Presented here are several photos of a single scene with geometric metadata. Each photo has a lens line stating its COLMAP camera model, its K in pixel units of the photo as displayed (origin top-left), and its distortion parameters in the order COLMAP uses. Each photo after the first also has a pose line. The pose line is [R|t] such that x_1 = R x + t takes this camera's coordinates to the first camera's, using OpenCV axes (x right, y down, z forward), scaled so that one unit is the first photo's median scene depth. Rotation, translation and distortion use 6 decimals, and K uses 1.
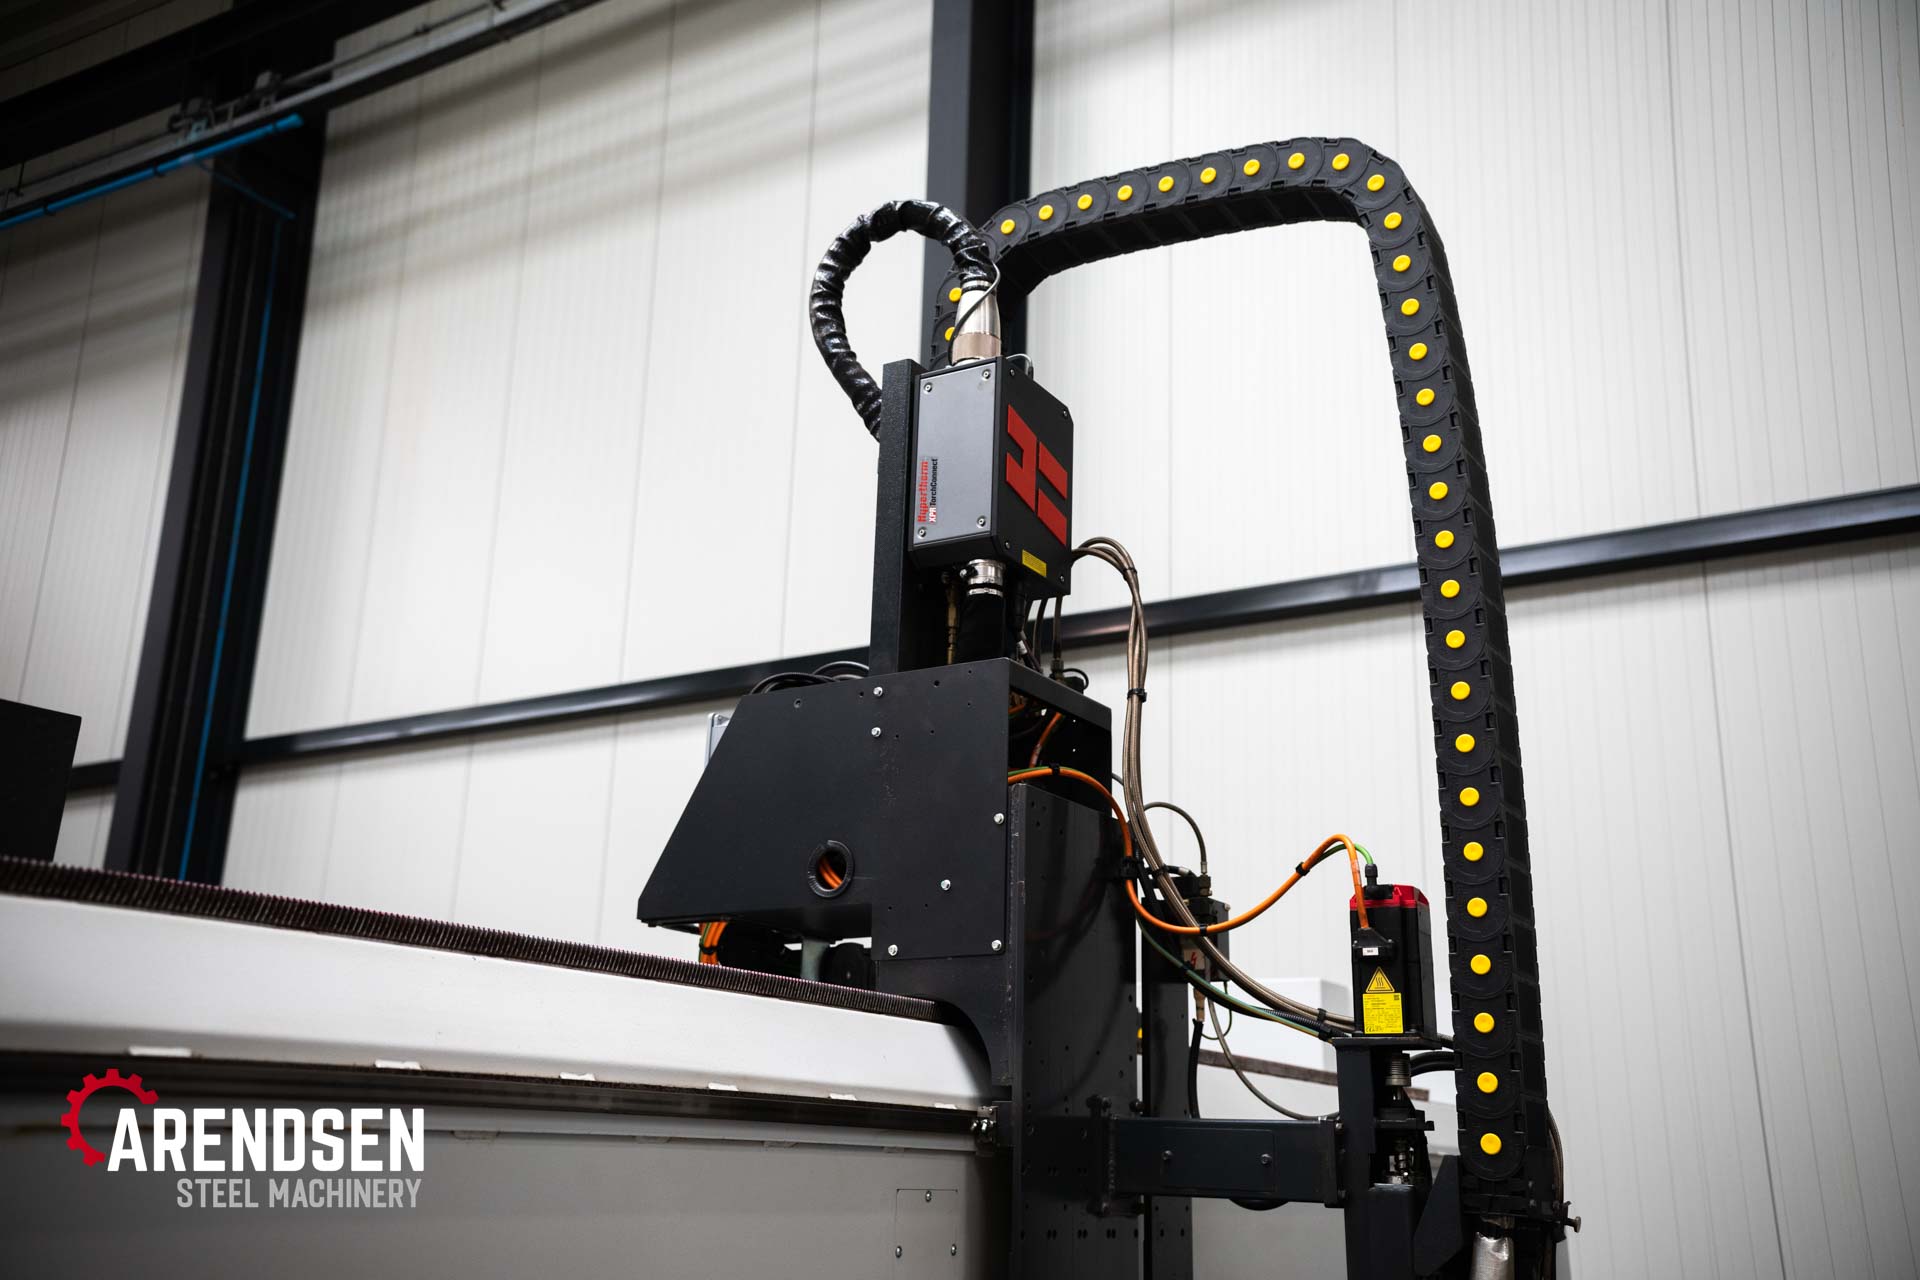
lens RADIAL K [[1767.8, 0, 945.8], [0, 1767.8, 660.4], [0, 0, 1]] dist [0.122755, 0.000000]
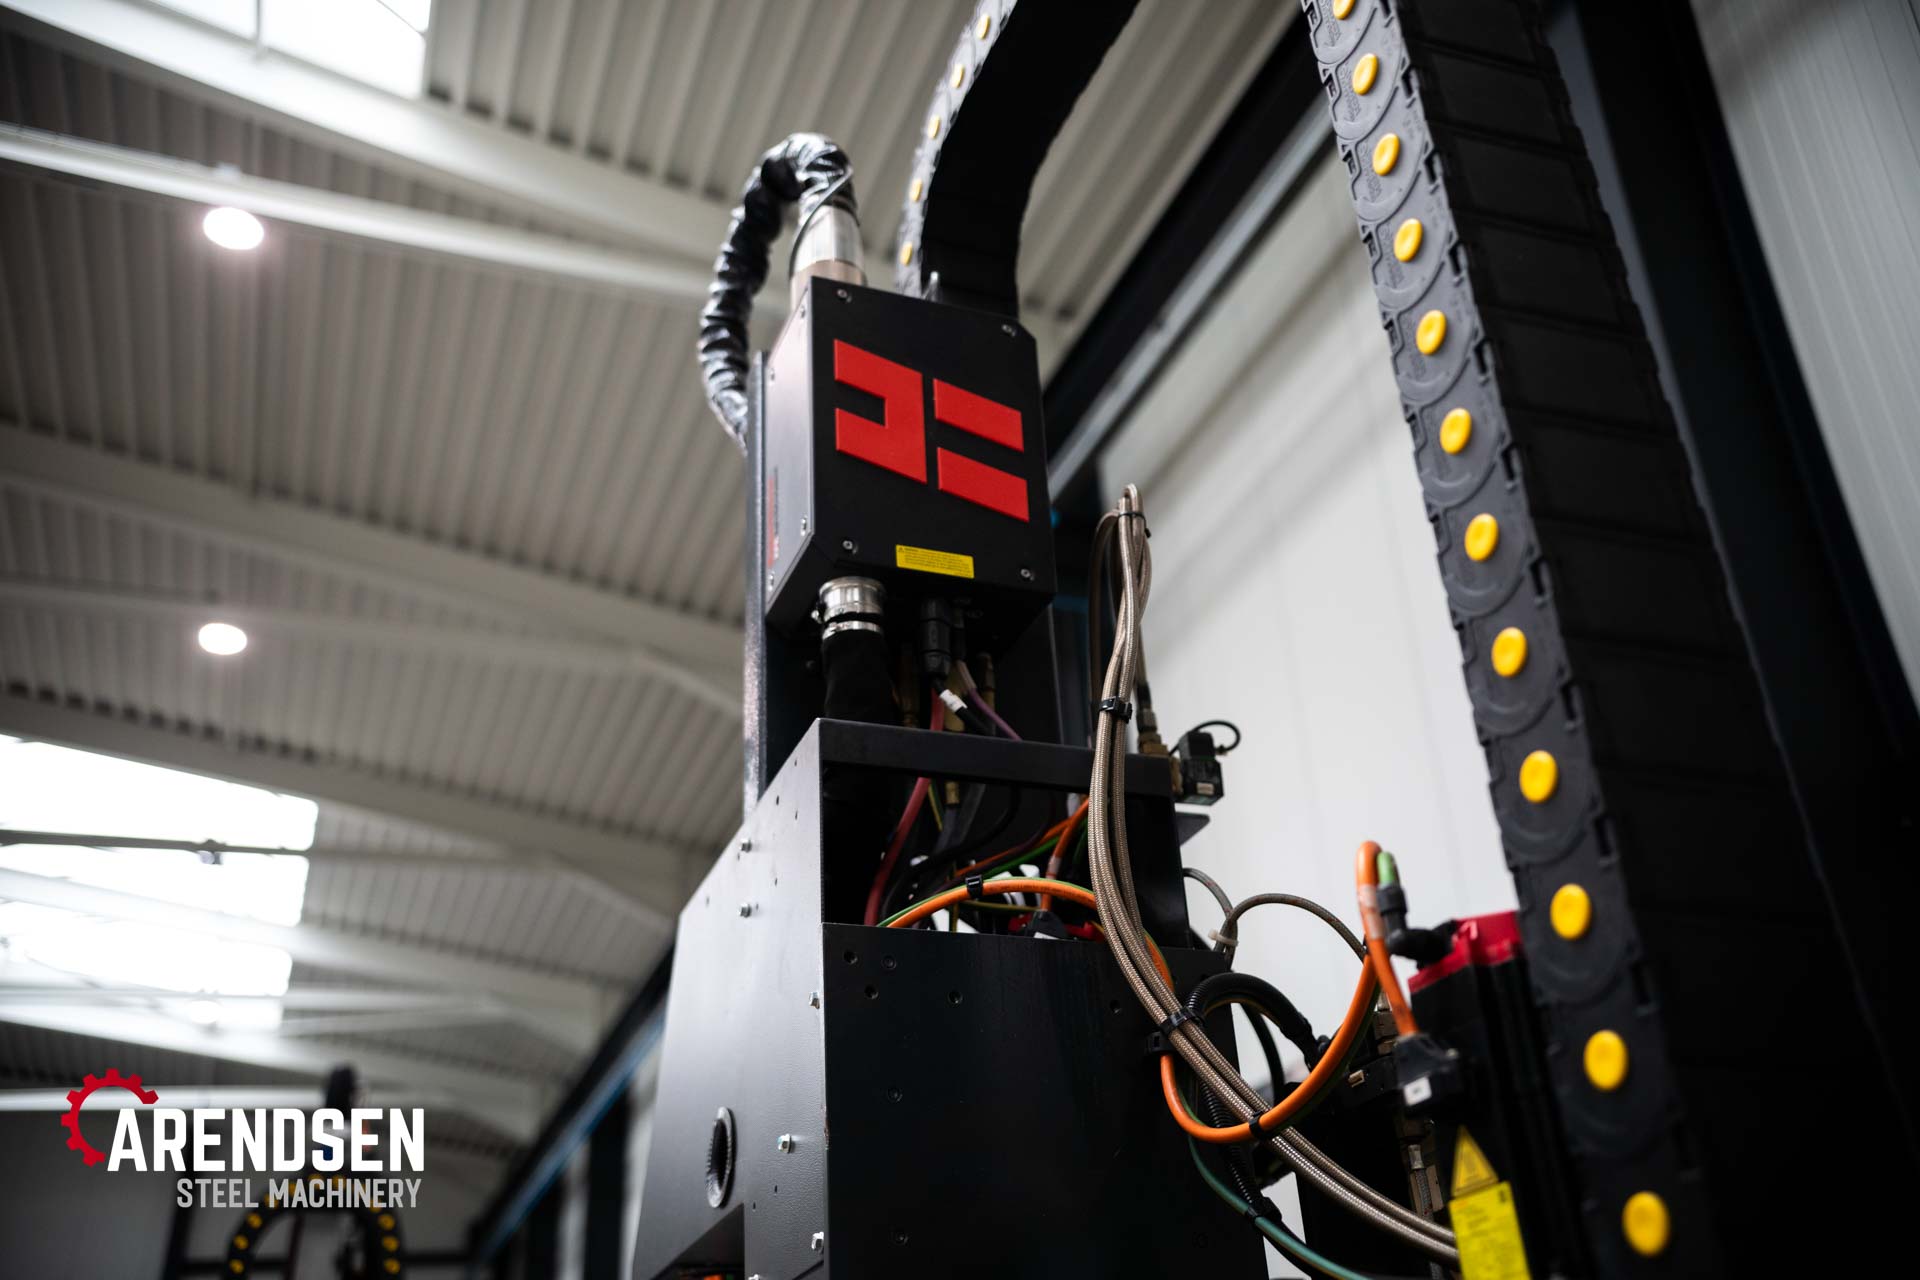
lens RADIAL K [[1767.8, 0, 974.3], [0, 1767.8, 629.2], [0, 0, 1]] dist [0.122755, 0.000000]
pose [[0.789266, -0.351171, -0.503724, 0.361521], [0.237399, 0.931049, -0.277110, 0.138505], [0.566304, 0.099130, 0.818213, 0.533955]]
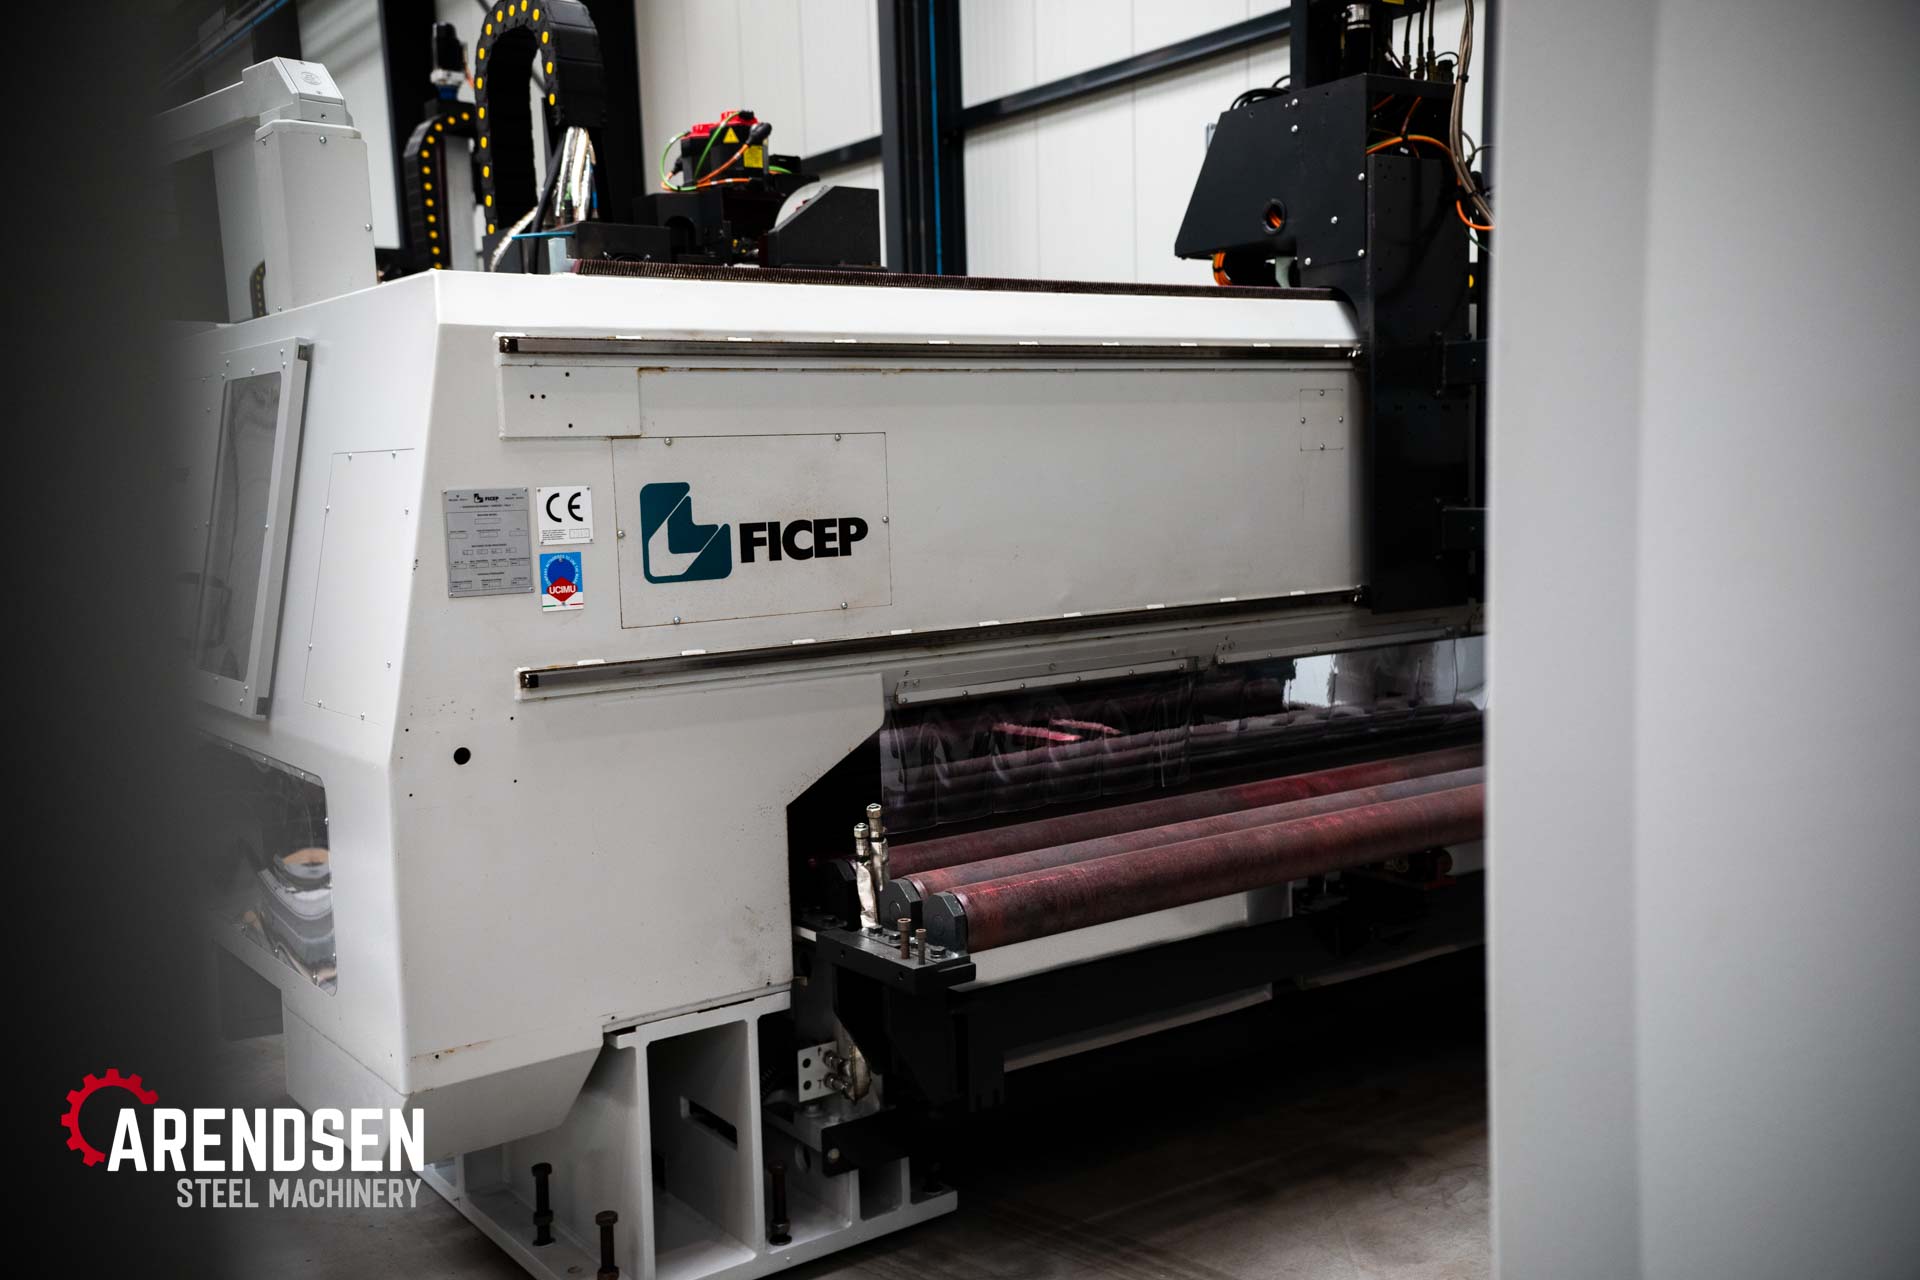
lens RADIAL K [[1767.8, 0, 955.7], [0, 1767.8, 629.1], [0, 0, 1]] dist [0.122755, 0.000000]
pose [[0.919189, -0.018112, -0.393400, 0.319997], [0.161521, 0.928394, 0.334657, -0.137398], [0.359169, -0.371156, 0.856295, -0.723786]]
